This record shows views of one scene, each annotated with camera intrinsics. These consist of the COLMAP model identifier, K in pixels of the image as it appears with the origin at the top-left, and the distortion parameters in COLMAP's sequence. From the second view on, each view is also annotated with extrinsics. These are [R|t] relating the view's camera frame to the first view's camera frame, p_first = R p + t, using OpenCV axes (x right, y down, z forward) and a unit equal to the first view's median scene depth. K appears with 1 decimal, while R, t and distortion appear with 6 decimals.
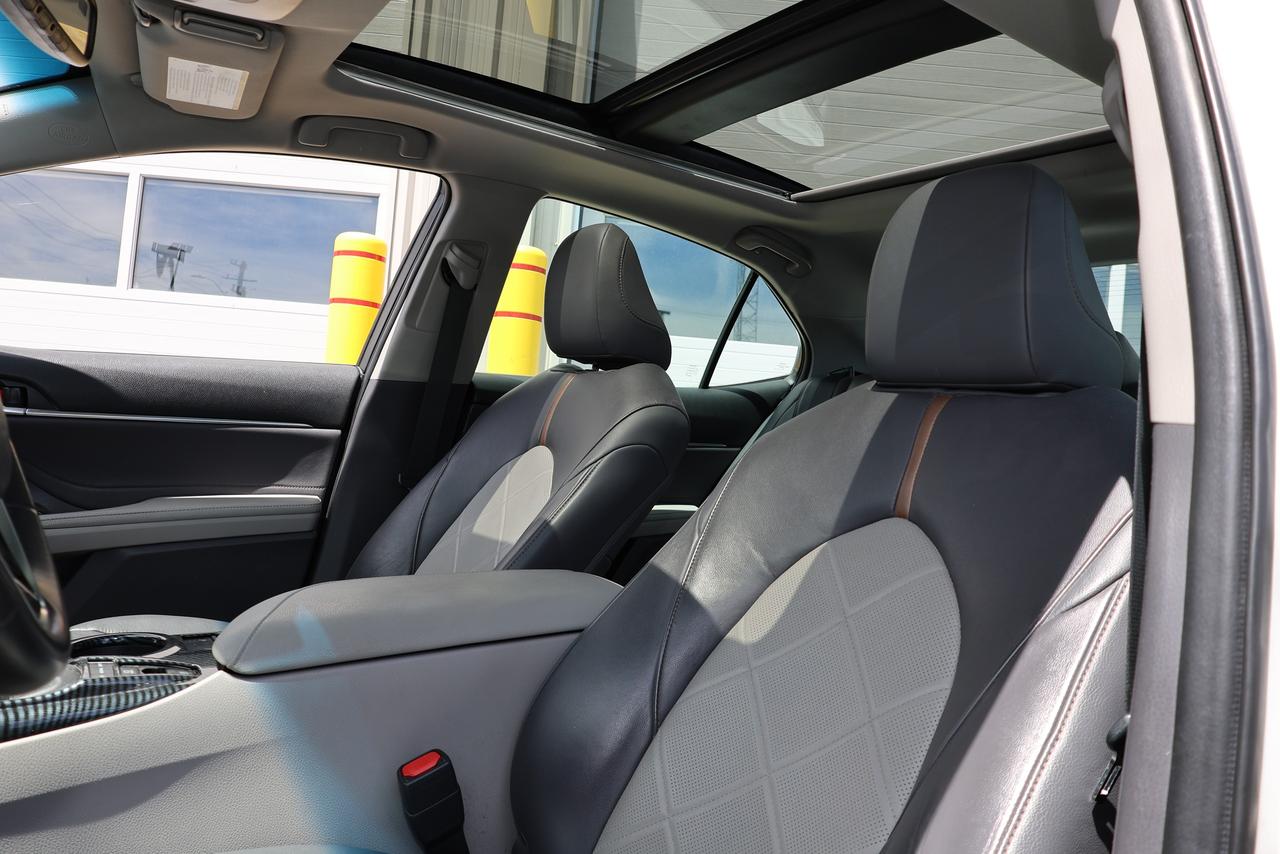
lens RADIAL K [[869.7, 0, 640.0], [0, 869.7, 427.0], [0, 0, 1]] dist [-0.009148, -0.000858]
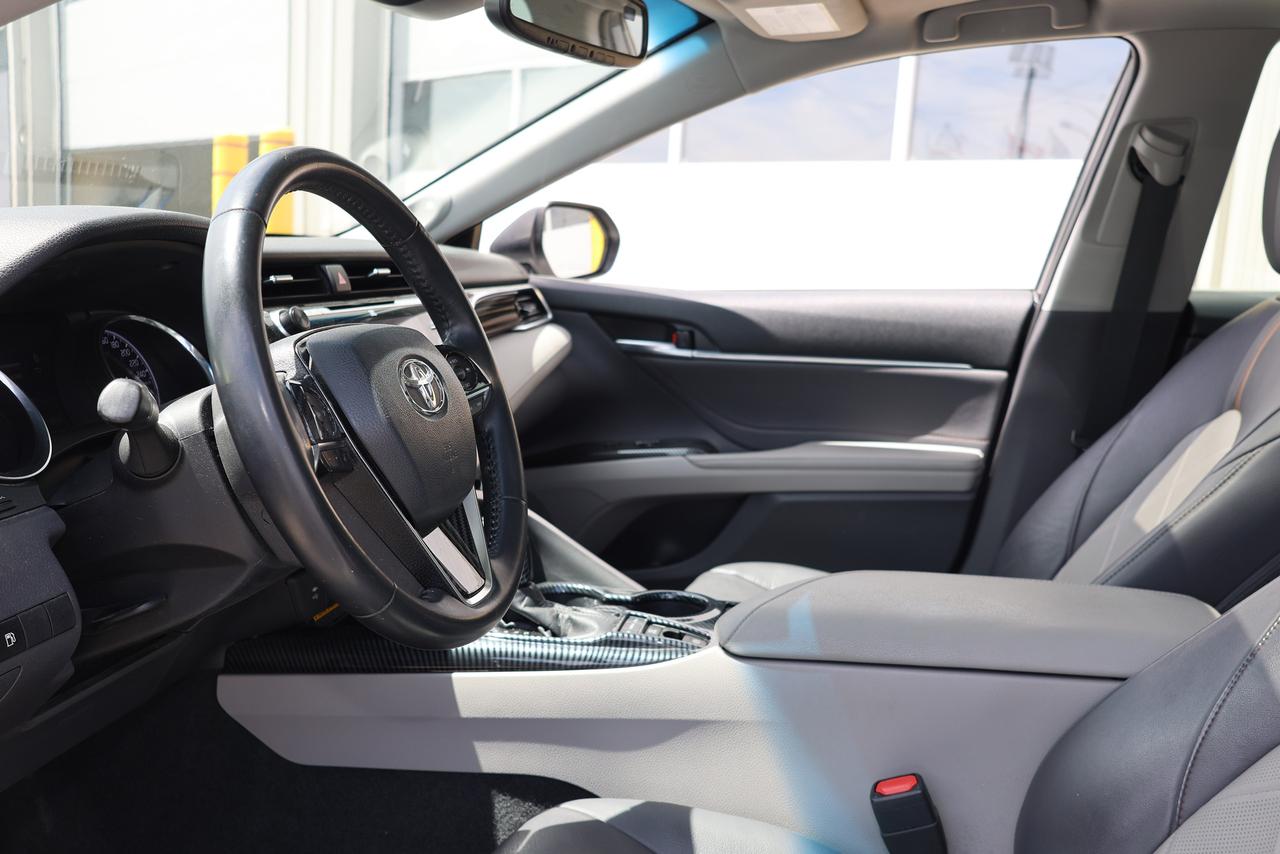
lens RADIAL K [[1207.9, 0, 640.0], [0, 1207.9, 427.0], [0, 0, 1]] dist [0.005007, -0.000465]
pose [[0.686124, 0.066354, -0.724452, 0.256057], [0.014466, 0.994390, 0.104779, -0.072259], [0.727341, -0.082372, 0.681315, -0.029478]]
